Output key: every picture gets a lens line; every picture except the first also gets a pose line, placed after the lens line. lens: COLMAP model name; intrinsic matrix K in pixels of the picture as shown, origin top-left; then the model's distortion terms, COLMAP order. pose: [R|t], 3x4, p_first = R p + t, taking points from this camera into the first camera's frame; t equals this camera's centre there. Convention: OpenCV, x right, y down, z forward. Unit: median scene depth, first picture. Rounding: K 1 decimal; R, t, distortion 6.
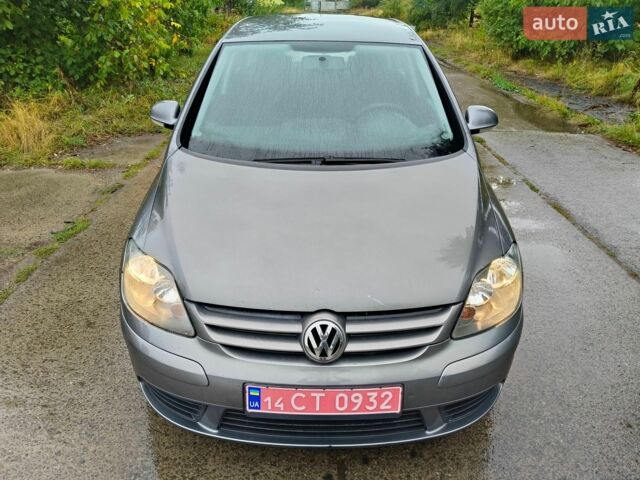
lens RADIAL K [[497.6, 0, 320.0], [0, 497.6, 240.0], [0, 0, 1]] dist [0.057420, -0.145401]
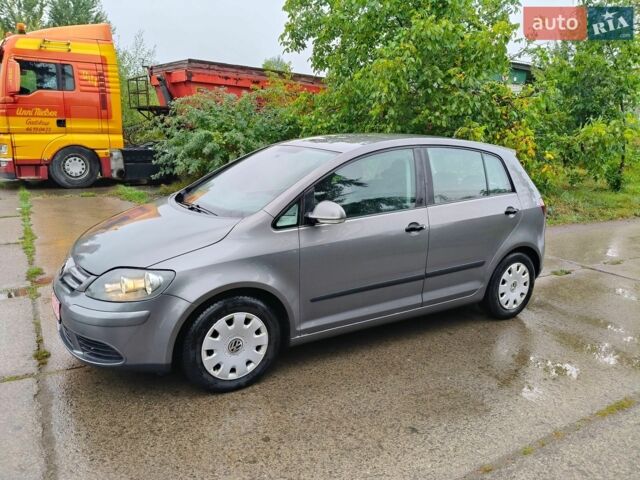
lens RADIAL K [[497.6, 0, 320.0], [0, 497.6, 240.0], [0, 0, 1]] dist [0.057420, -0.145401]
pose [[0.520023, 0.191124, -0.832495, 2.083356], [-0.395202, 0.917883, -0.036138, -0.223989], [0.757226, 0.347796, 0.552853, 0.627223]]
